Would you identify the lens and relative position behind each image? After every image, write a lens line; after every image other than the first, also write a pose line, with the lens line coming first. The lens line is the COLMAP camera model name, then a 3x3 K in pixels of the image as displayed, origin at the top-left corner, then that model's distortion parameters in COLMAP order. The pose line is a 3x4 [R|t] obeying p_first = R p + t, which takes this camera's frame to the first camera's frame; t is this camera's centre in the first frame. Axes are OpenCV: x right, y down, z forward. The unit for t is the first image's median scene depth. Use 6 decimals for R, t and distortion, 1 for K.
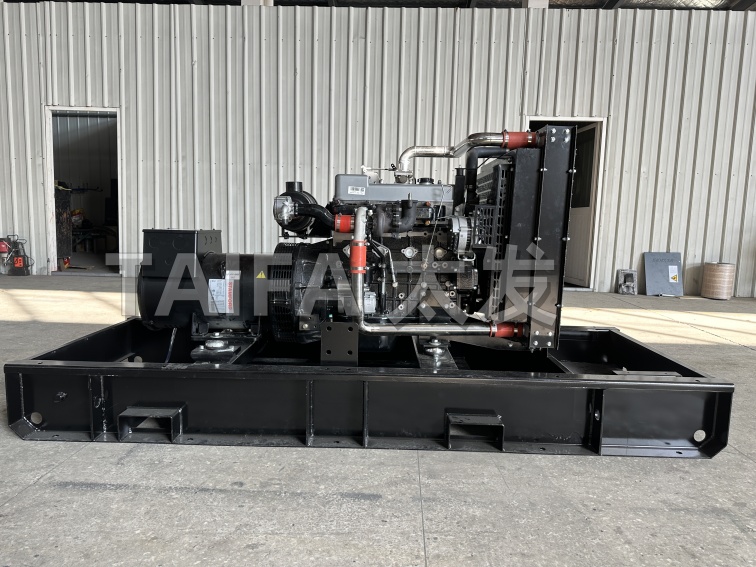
lens RADIAL K [[533.2, 0, 378.0], [0, 533.2, 283.5], [0, 0, 1]] dist [0.029109, -0.037866]
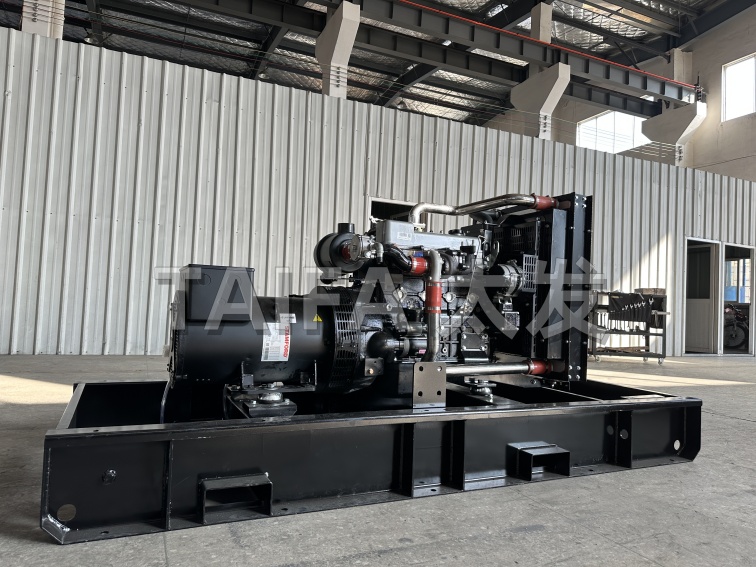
lens RADIAL K [[532.5, 0, 374.7], [0, 532.5, 281.8], [0, 0, 1]] dist [0.044528, -0.058362]
pose [[0.898002, 0.033844, 0.438689, -0.543668], [0.032372, 0.989253, -0.142584, 0.056751], [-0.438800, 0.142241, 0.887255, 0.129388]]
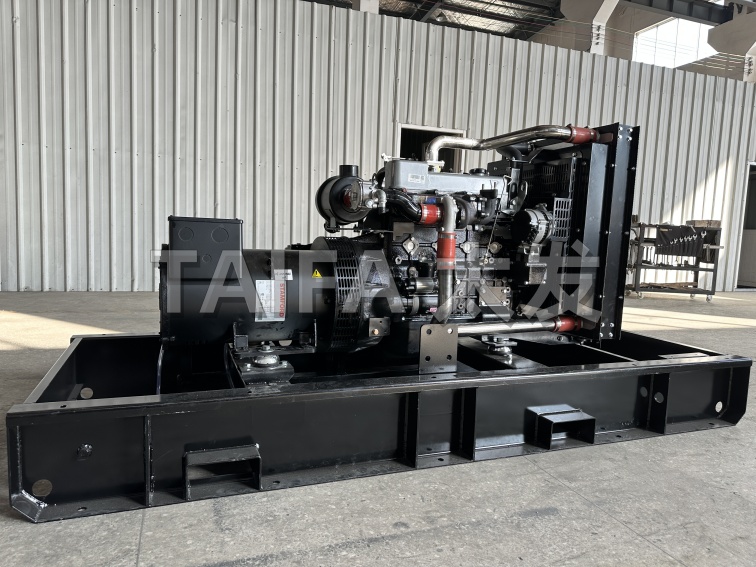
lens RADIAL K [[533.8, 0, 374.9], [0, 533.8, 285.5], [0, 0, 1]] dist [0.029540, -0.036277]
pose [[0.927475, -0.024938, 0.373054, -0.452745], [0.028322, 0.999592, -0.003593, 0.008006], [-0.372812, 0.013898, 0.927803, 0.190720]]
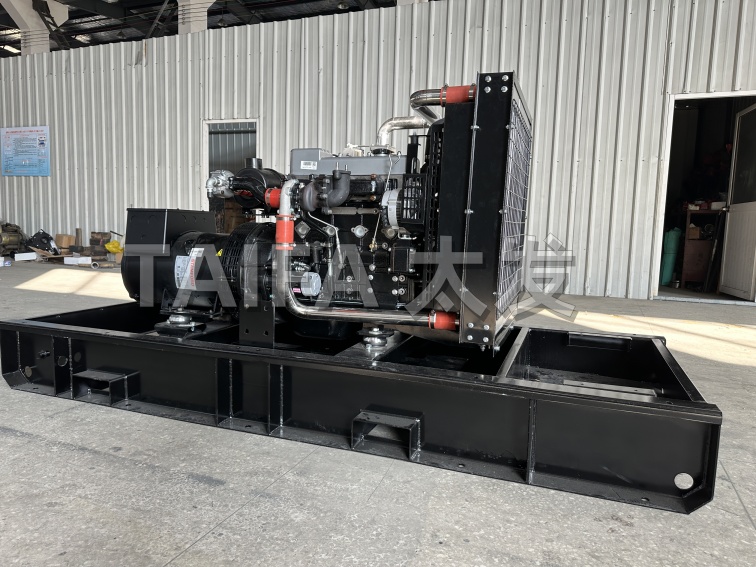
lens RADIAL K [[533.2, 0, 378.0], [0, 533.2, 283.5], [0, 0, 1]] dist [0.029109, -0.037866]
pose [[0.939998, 0.037741, -0.339086, 0.407133], [-0.043563, 0.999005, -0.009574, 0.038625], [0.338387, 0.023771, 0.940707, 0.158986]]
